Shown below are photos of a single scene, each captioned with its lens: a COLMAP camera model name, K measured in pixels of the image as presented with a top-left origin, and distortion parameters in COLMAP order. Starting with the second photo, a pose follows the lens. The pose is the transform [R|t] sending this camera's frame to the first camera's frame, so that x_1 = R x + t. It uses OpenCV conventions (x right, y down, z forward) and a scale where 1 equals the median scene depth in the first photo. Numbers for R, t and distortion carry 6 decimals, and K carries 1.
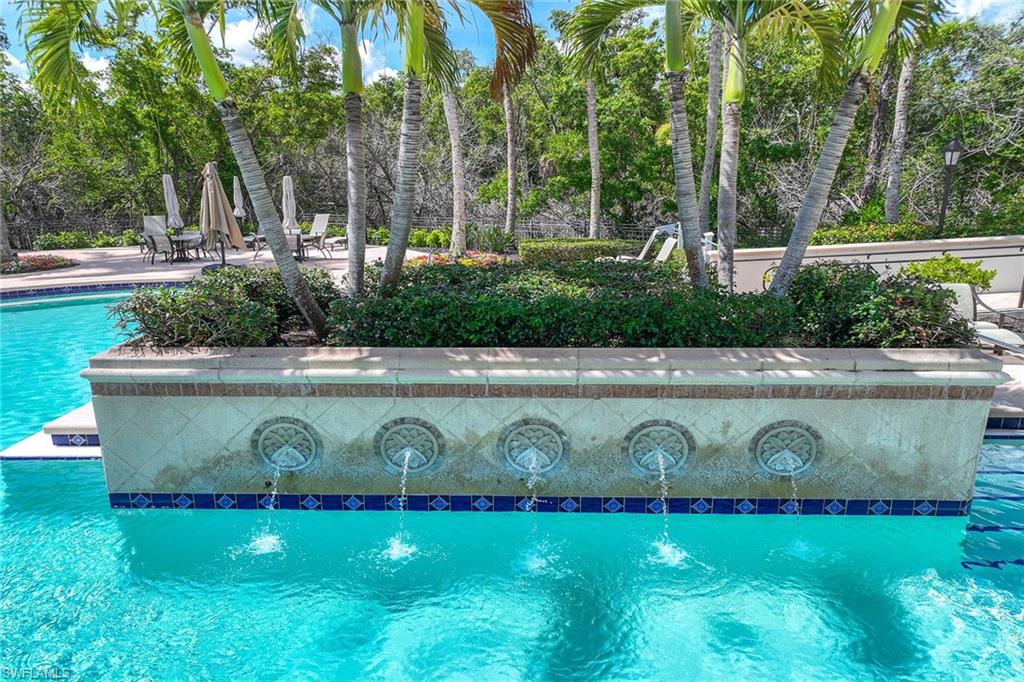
lens RADIAL K [[664.8, 0, 512.0], [0, 664.8, 341.0], [0, 0, 1]] dist [0.001865, 0.000267]
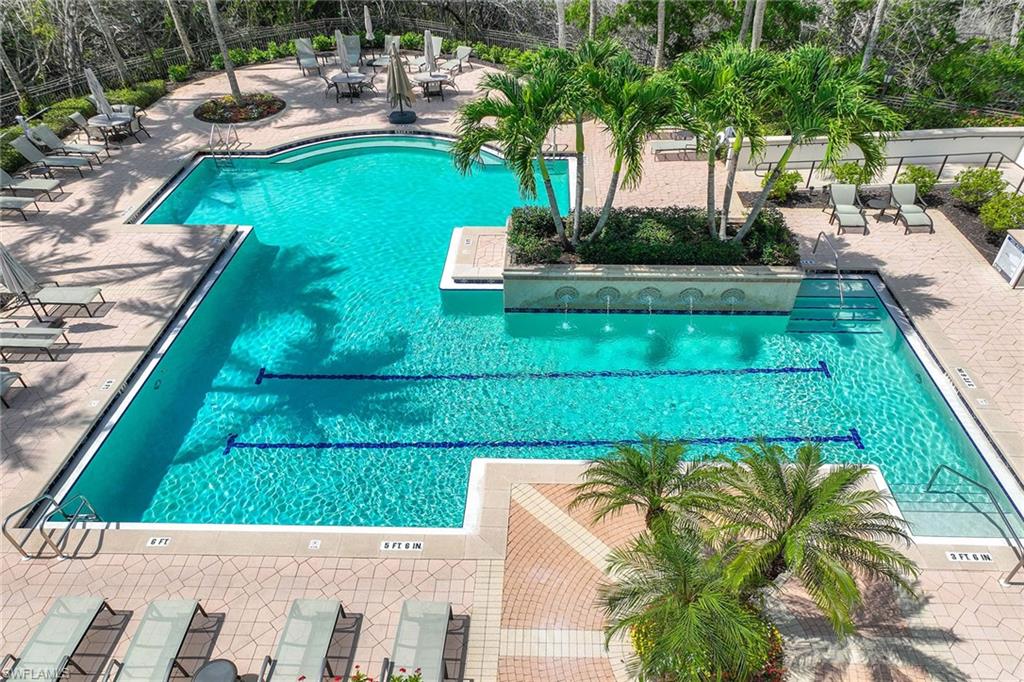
lens RADIAL K [[664.8, 0, 512.0], [0, 664.8, 341.0], [0, 0, 1]] dist [0.001865, 0.000267]
pose [[0.999505, -0.003922, -0.031210, -0.509319], [0.016782, 0.905684, 0.423621, -0.962657], [0.026605, -0.423935, 0.905302, -1.884925]]
